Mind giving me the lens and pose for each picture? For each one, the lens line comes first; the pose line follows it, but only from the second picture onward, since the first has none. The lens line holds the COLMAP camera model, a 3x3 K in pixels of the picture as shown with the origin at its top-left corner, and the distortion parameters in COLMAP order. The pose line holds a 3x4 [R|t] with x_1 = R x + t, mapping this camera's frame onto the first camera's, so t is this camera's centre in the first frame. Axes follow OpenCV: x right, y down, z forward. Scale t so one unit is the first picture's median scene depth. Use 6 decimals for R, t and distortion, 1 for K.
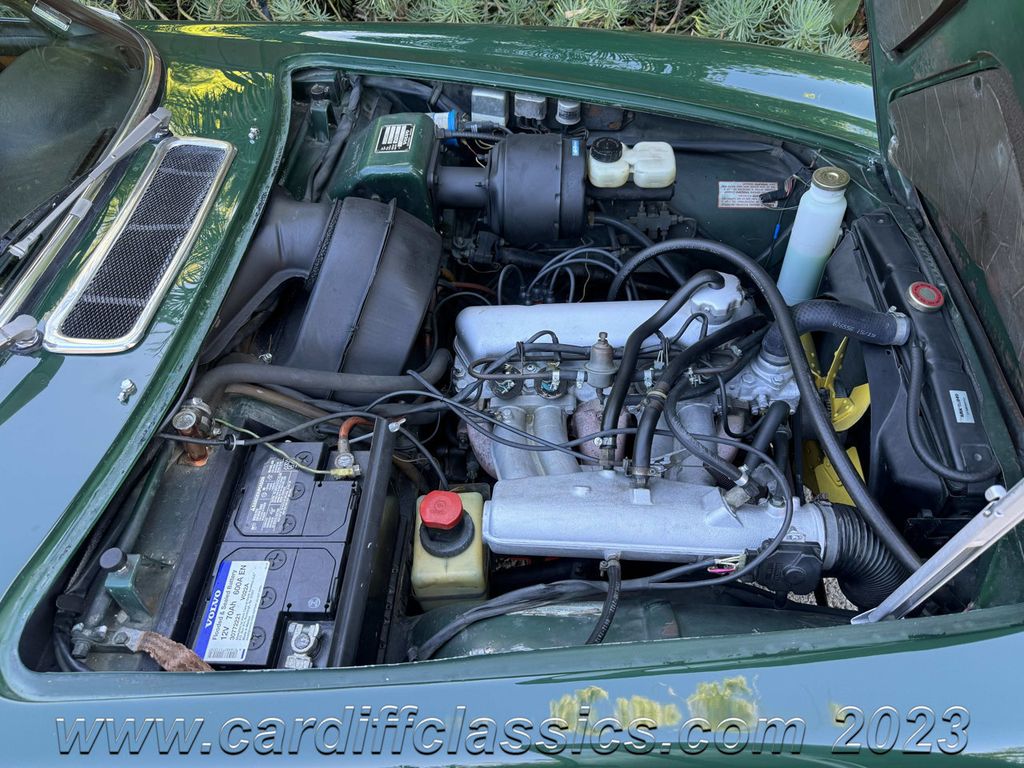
lens RADIAL K [[719.4, 0, 514.5], [0, 719.4, 390.0], [0, 0, 1]] dist [0.056584, -0.062710]
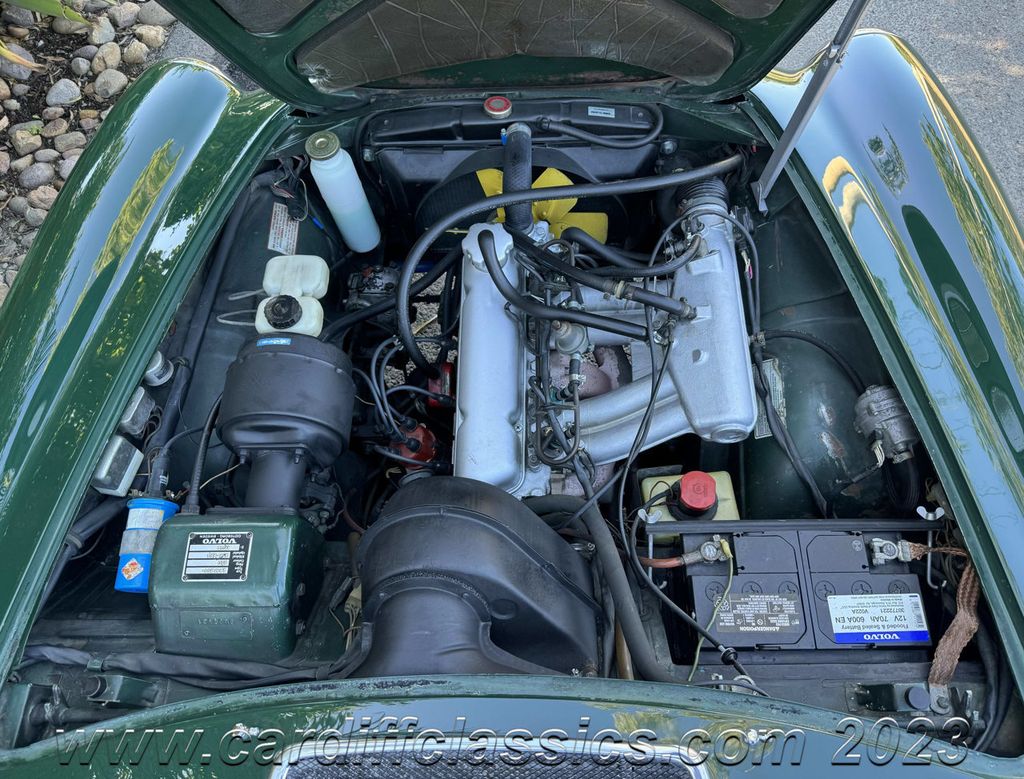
lens RADIAL K [[732.4, 0, 513.1], [0, 732.4, 400.2], [0, 0, 1]] dist [0.004718, -0.003893]
pose [[-0.042392, -0.881417, 0.470434, -0.518112], [0.809605, 0.245602, 0.533123, -0.725662], [-0.585443, 0.403465, 0.703187, 0.343681]]
